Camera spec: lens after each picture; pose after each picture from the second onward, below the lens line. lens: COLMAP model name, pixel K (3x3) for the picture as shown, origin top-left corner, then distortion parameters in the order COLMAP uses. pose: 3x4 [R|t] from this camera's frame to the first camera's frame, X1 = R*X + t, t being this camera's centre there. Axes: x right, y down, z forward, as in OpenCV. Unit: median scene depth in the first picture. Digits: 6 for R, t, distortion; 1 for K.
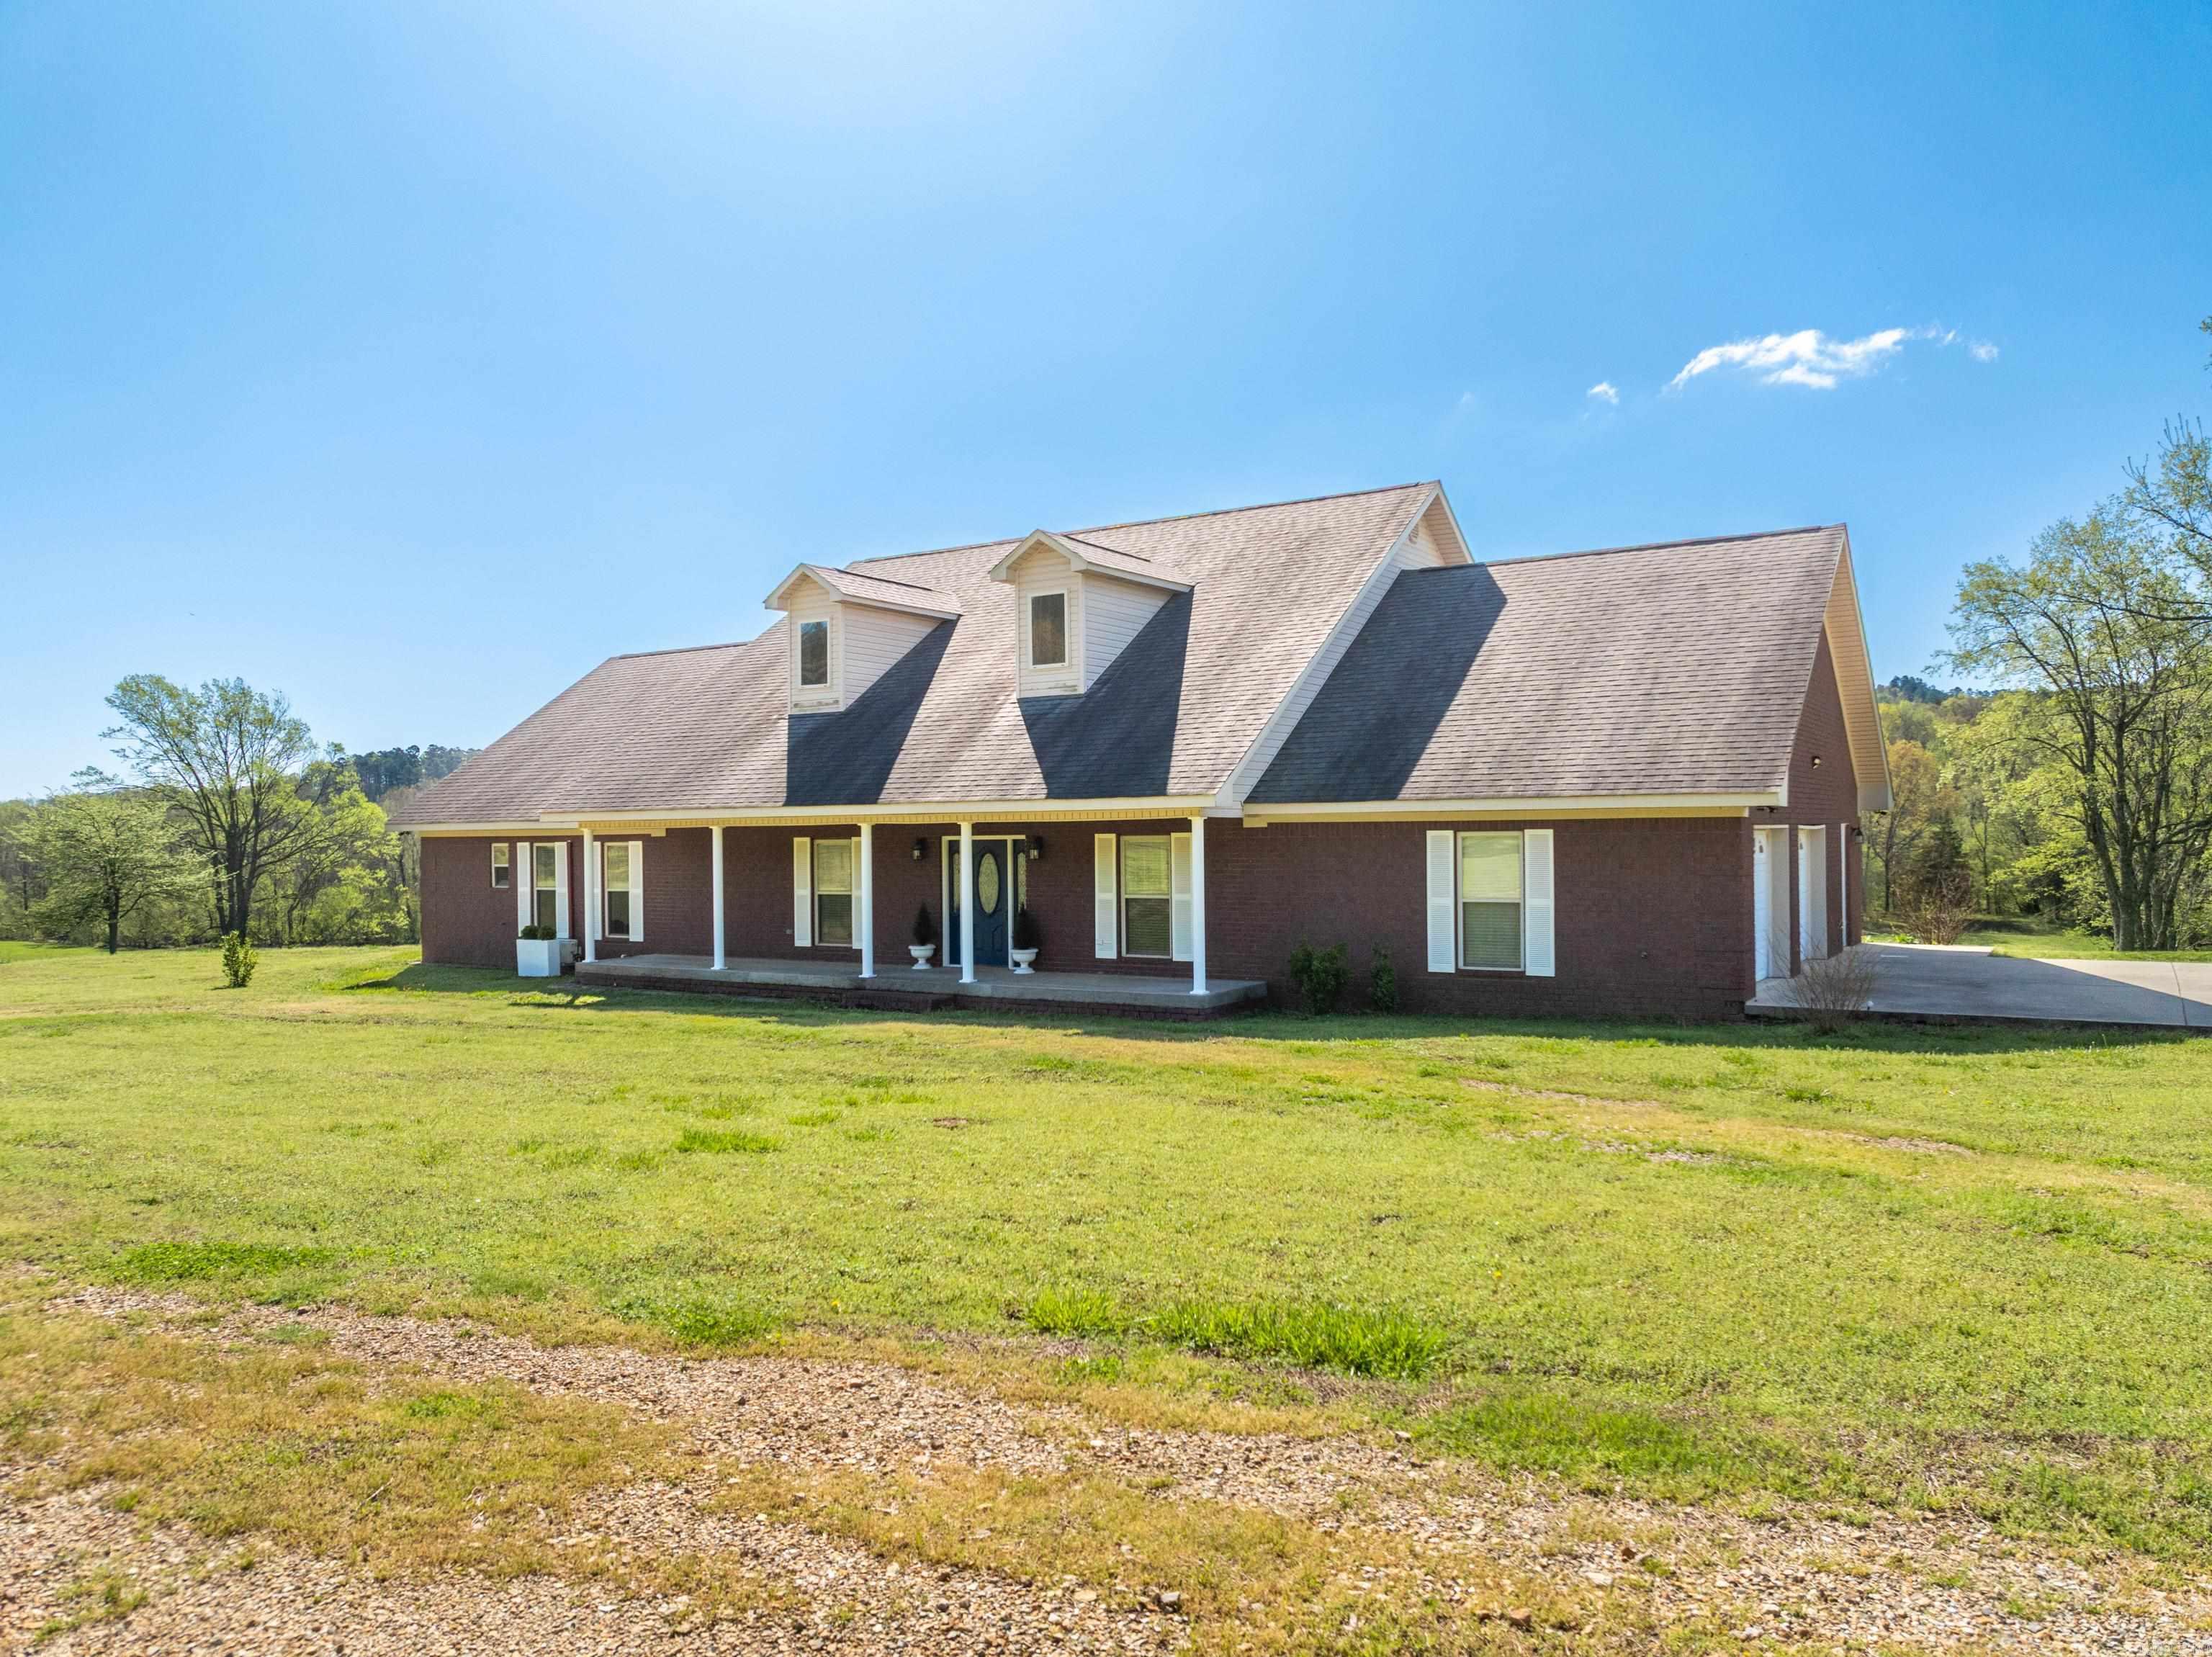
lens RADIAL K [[1523.8, 0, 1106.0], [0, 1523.8, 828.5], [0, 0, 1]] dist [-0.005629, -0.000885]
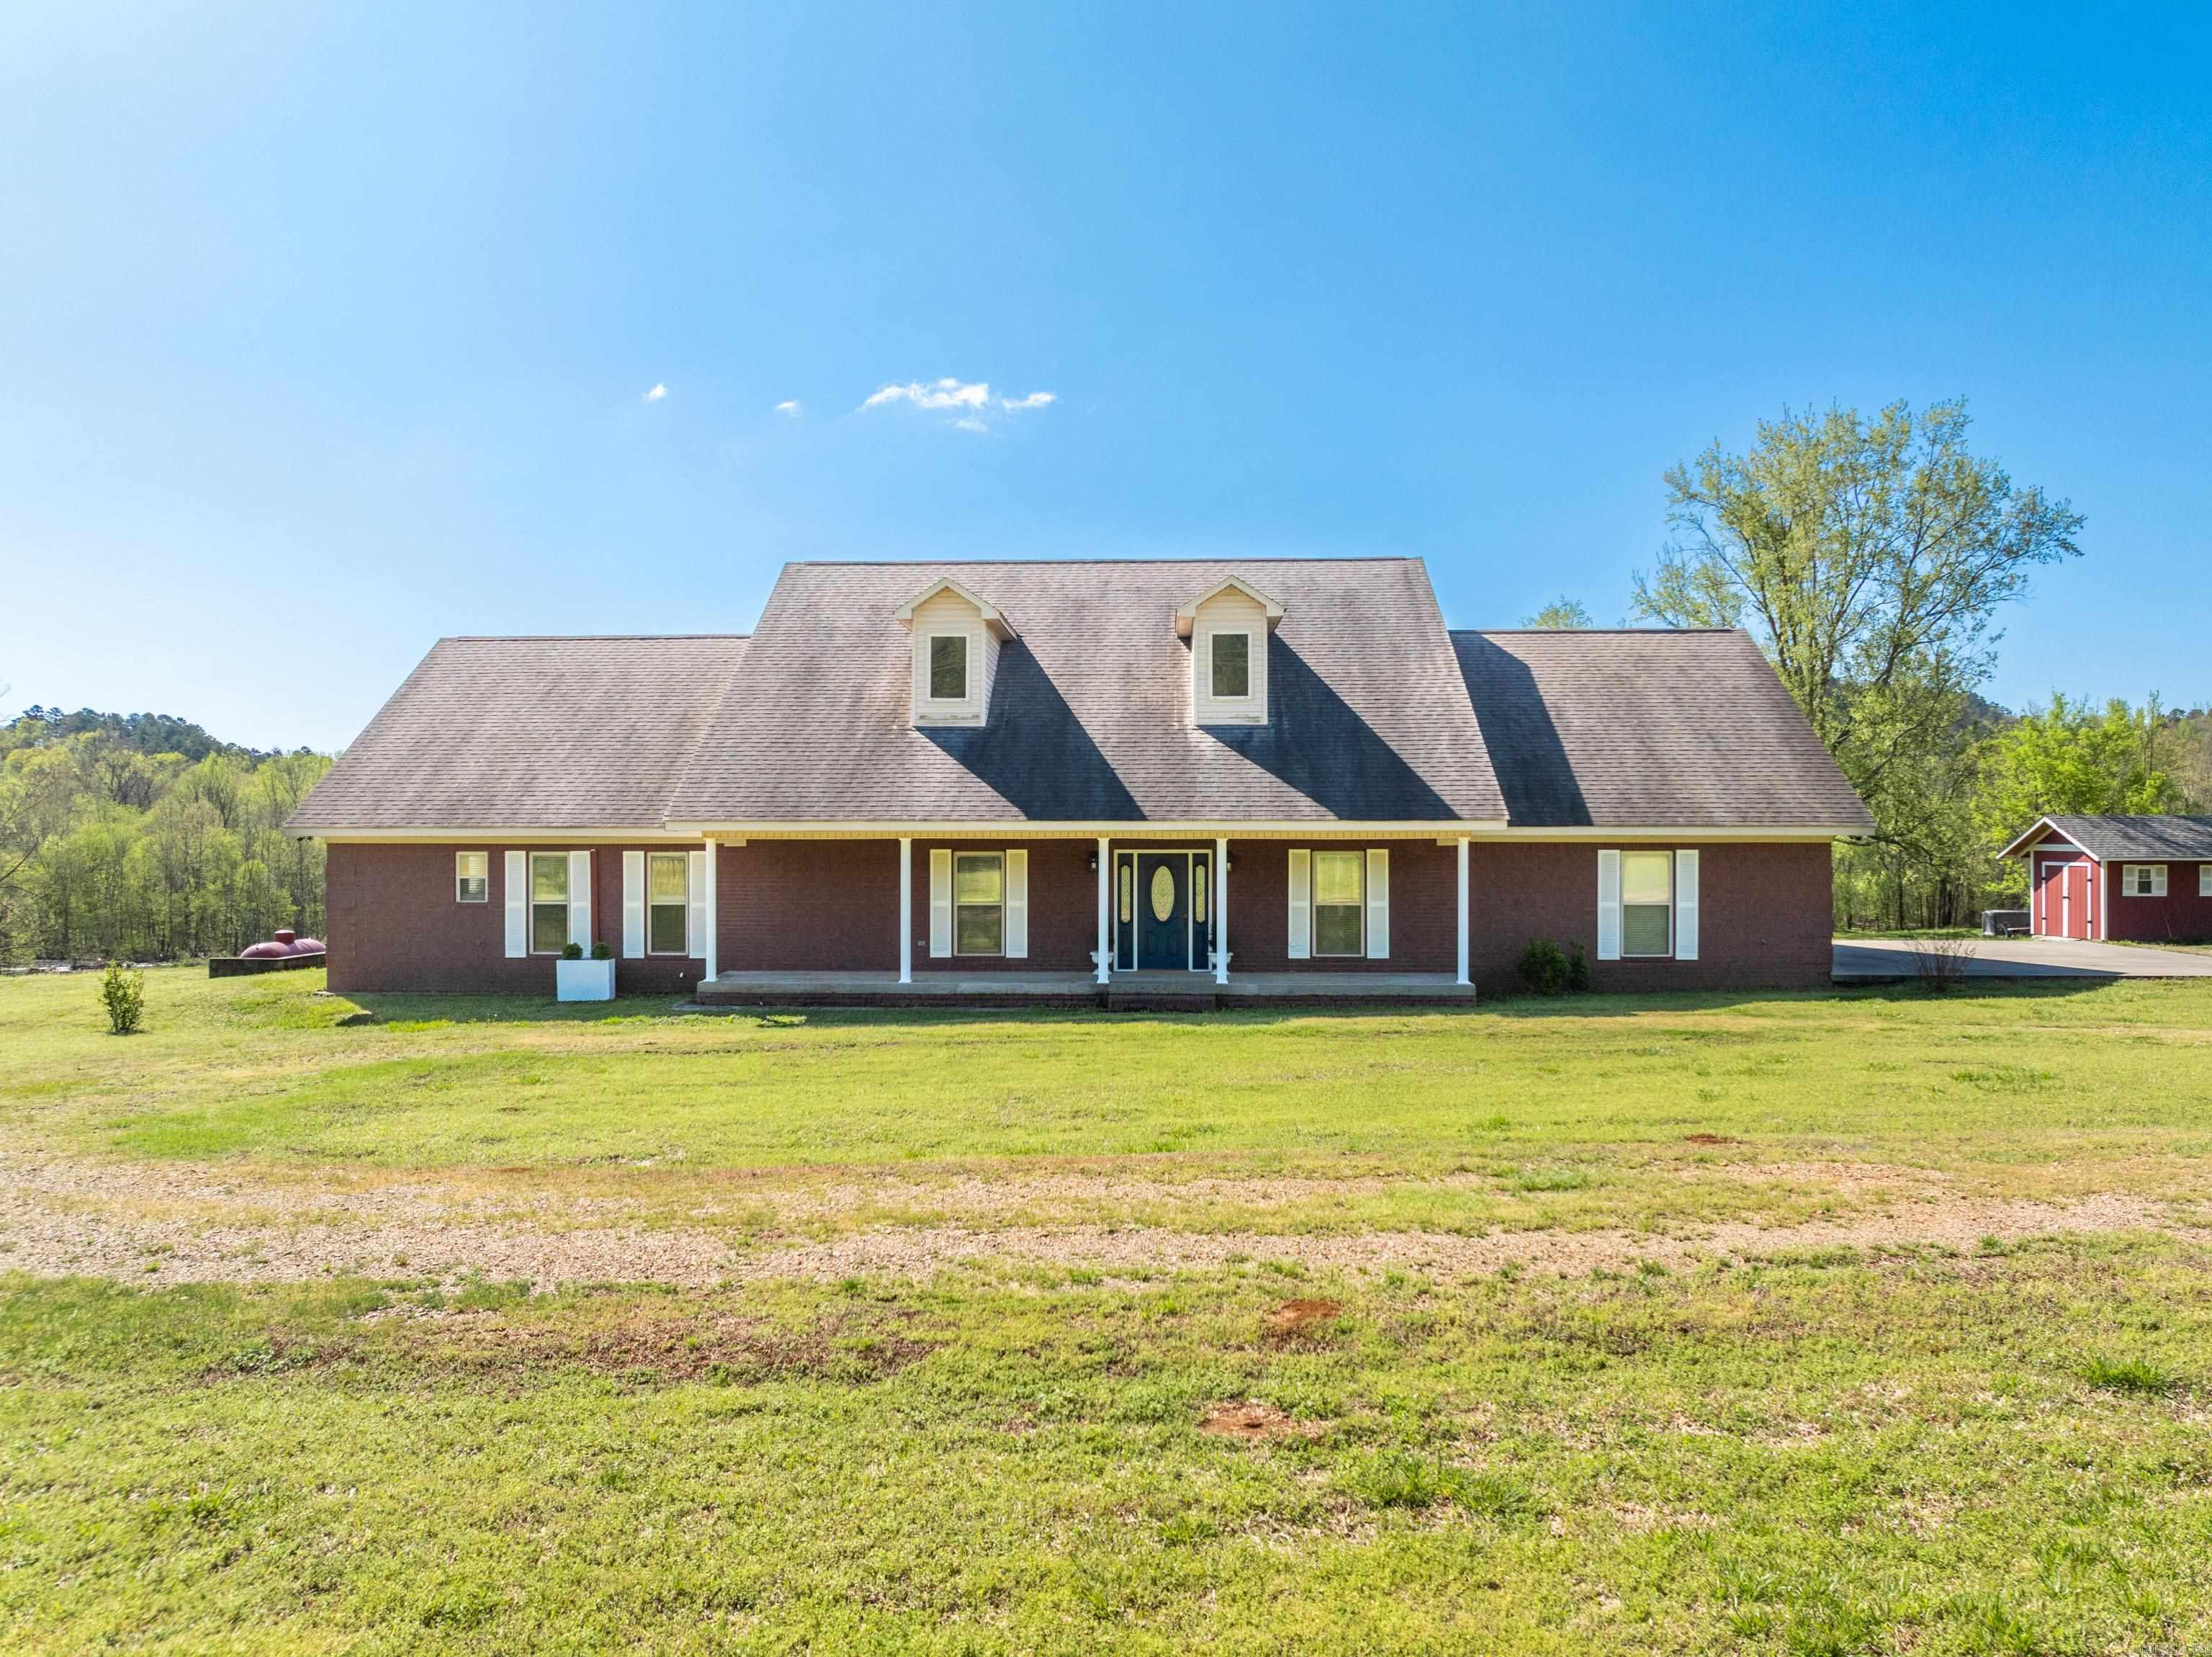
lens RADIAL K [[1523.8, 0, 1106.0], [0, 1523.8, 828.5], [0, 0, 1]] dist [-0.005629, -0.000885]
pose [[0.862209, 0.012099, 0.506409, -0.646377], [-0.011208, 0.999926, -0.004807, -0.004706], [-0.506429, -0.001532, 0.862280, 0.079605]]
